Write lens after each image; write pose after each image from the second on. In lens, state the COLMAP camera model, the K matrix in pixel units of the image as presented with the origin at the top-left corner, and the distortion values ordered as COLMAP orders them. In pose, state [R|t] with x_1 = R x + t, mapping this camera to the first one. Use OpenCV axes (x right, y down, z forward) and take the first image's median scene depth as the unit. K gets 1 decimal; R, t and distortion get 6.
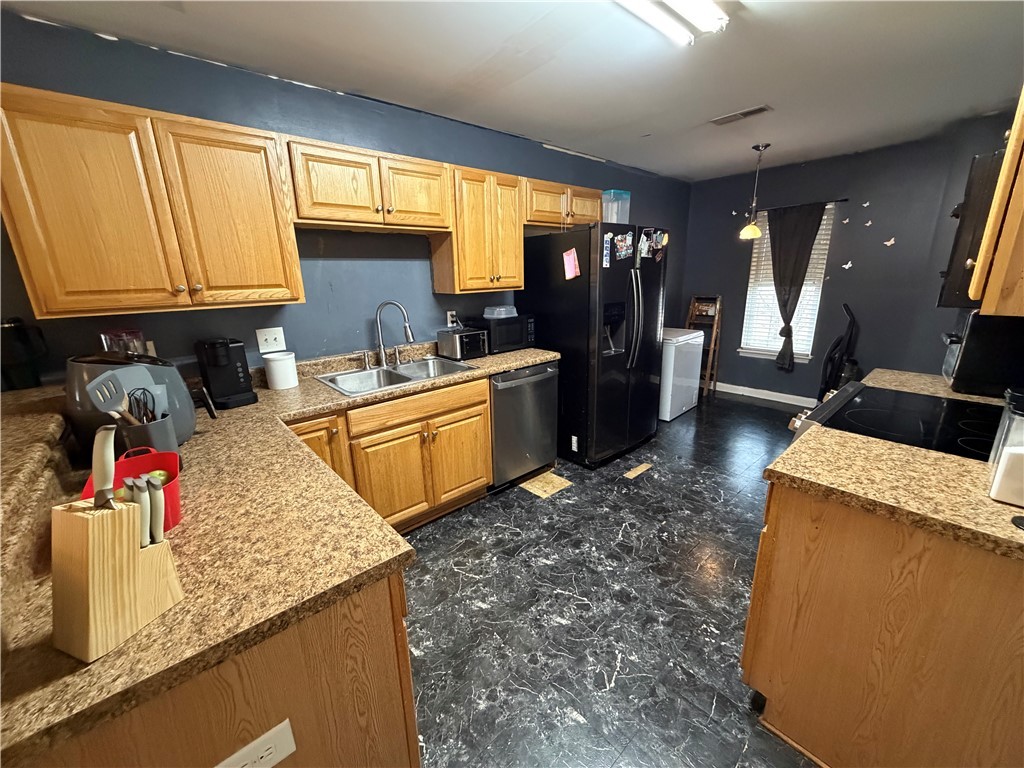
lens RADIAL K [[408.5, 0, 510.6], [0, 408.5, 383.2], [0, 0, 1]] dist [-0.000647, 0.000085]
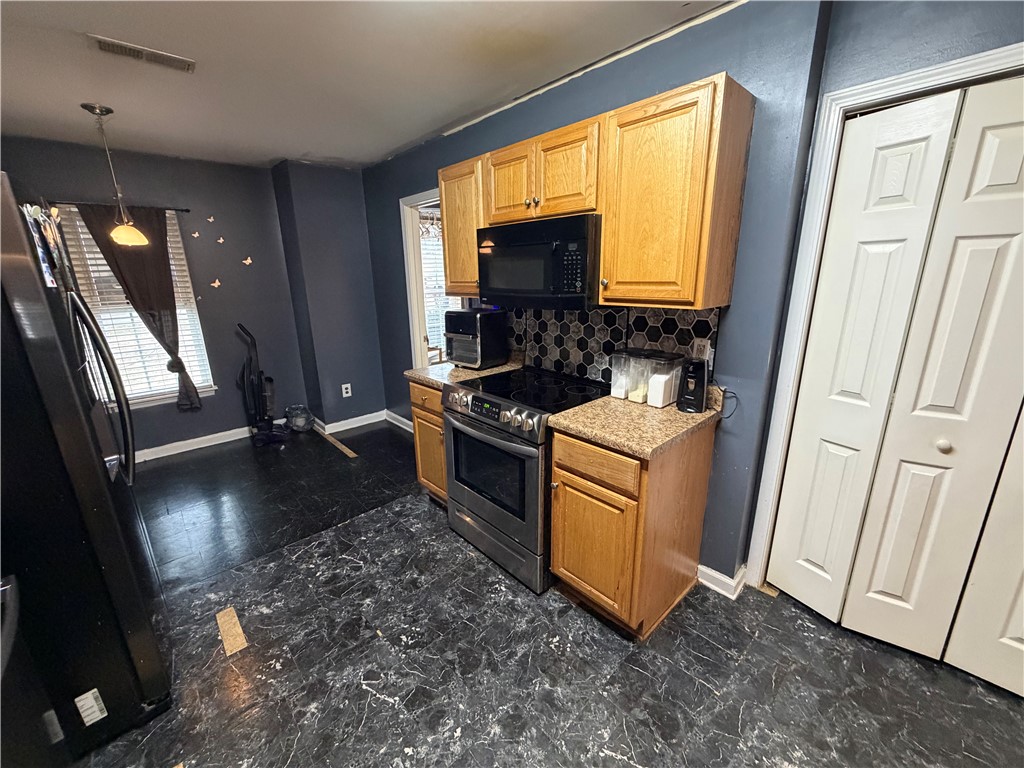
lens RADIAL K [[408.5, 0, 510.6], [0, 408.5, 383.2], [0, 0, 1]] dist [-0.000647, 0.000085]
pose [[-0.025510, -0.236208, 0.971368, -0.245942], [0.276689, 0.932055, 0.233915, -0.189682], [-0.960621, 0.274734, 0.041579, 0.662453]]
